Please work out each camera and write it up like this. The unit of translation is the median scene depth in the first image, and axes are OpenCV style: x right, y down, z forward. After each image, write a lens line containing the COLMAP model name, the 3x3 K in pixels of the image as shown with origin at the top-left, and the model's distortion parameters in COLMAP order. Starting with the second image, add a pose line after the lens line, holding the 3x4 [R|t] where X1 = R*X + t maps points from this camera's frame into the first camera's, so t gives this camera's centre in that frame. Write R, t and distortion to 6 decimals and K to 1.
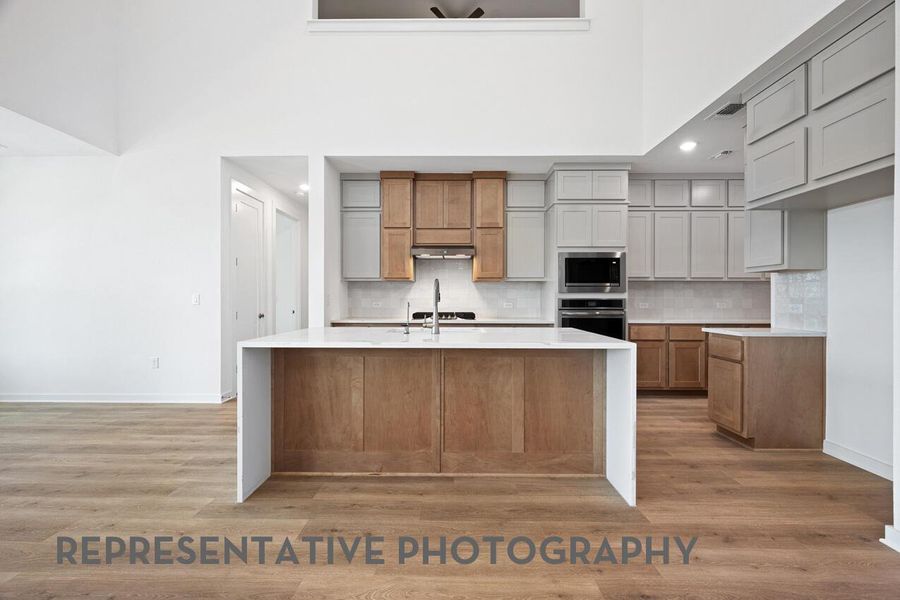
lens RADIAL K [[359.8, 0, 450.5], [0, 359.8, 297.9], [0, 0, 1]] dist [0.001367, 0.000027]
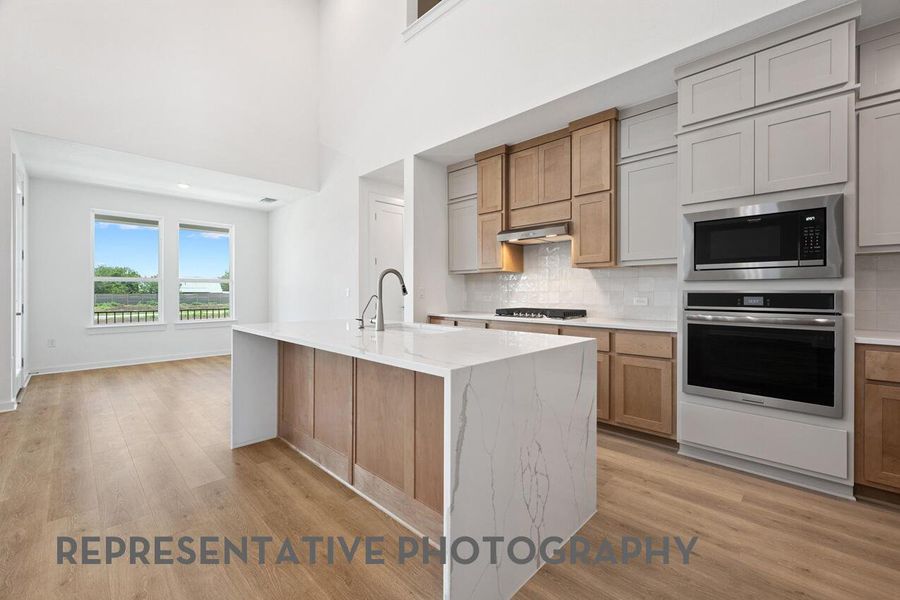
lens RADIAL K [[369.8, 0, 450.9], [0, 369.8, 293.3], [0, 0, 1]] dist [-0.000192, -0.000020]
pose [[0.727082, 0.000944, -0.686550, 0.417085], [0.000501, 0.999998, 0.001905, 0.003403], [0.686550, -0.001729, 0.727080, 0.267080]]
